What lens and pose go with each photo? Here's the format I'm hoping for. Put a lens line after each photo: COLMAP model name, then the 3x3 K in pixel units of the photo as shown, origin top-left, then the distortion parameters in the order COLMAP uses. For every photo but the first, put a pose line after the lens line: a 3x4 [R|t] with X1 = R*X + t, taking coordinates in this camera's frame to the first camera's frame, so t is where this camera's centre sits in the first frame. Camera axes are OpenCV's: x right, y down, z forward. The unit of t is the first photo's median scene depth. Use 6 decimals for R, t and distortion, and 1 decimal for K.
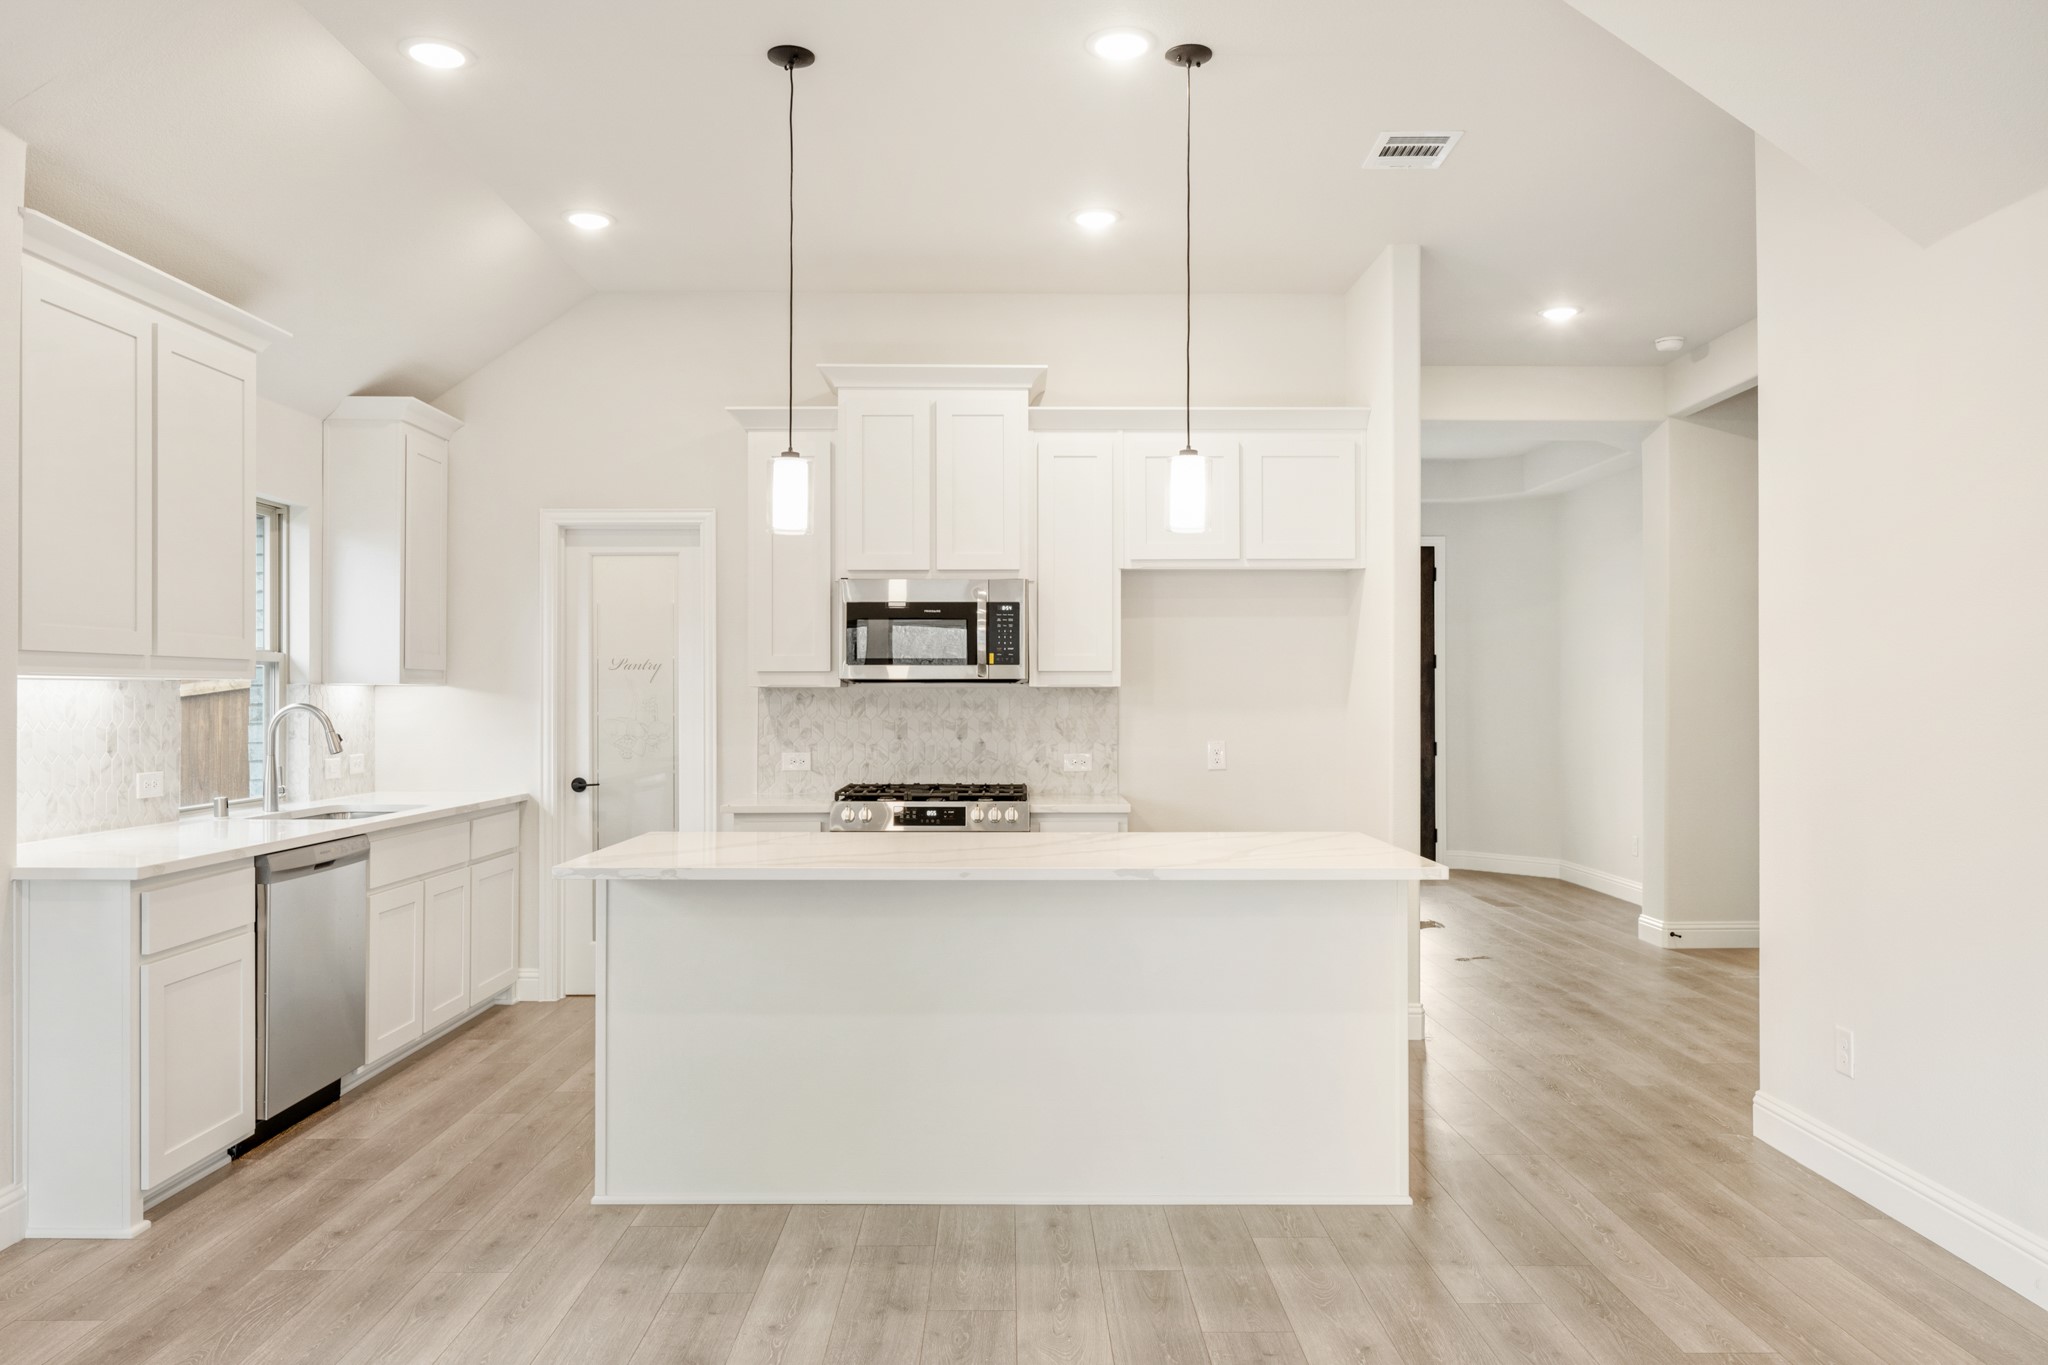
lens RADIAL K [[1462.5, 0, 1017.5], [0, 1462.5, 686.9], [0, 0, 1]] dist [0.004126, -0.004436]
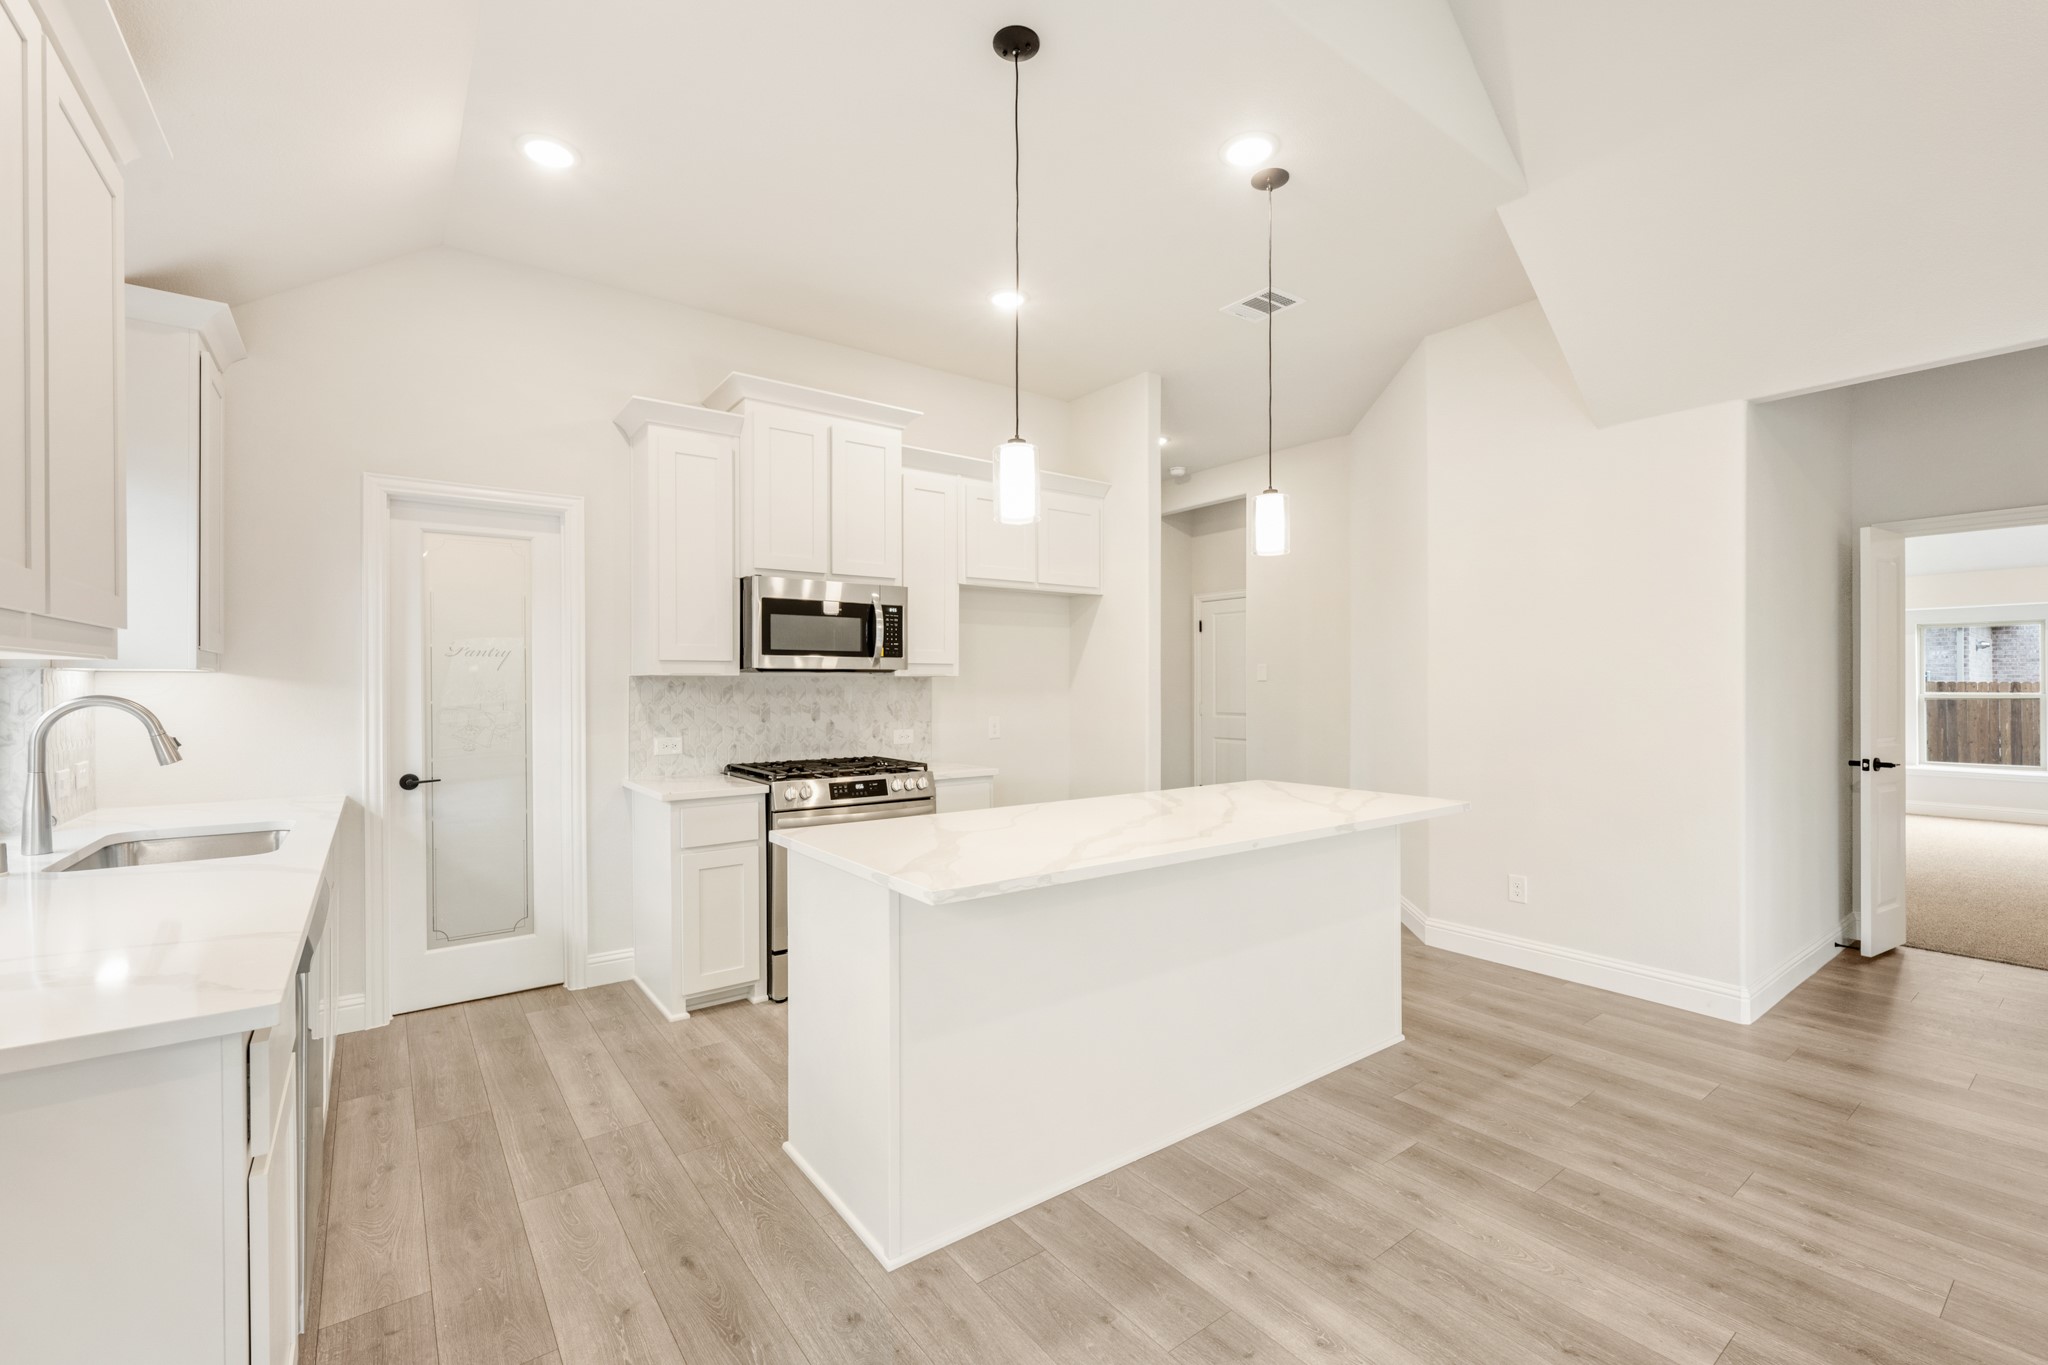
lens RADIAL K [[889.8, 0, 1023.7], [0, 889.8, 684.9], [0, 0, 1]] dist [-0.000760, -0.000267]
pose [[0.791524, -0.001821, 0.611135, -0.362169], [-0.002547, 0.999977, 0.006279, 0.002352], [-0.611132, -0.006526, 0.791502, 0.355484]]
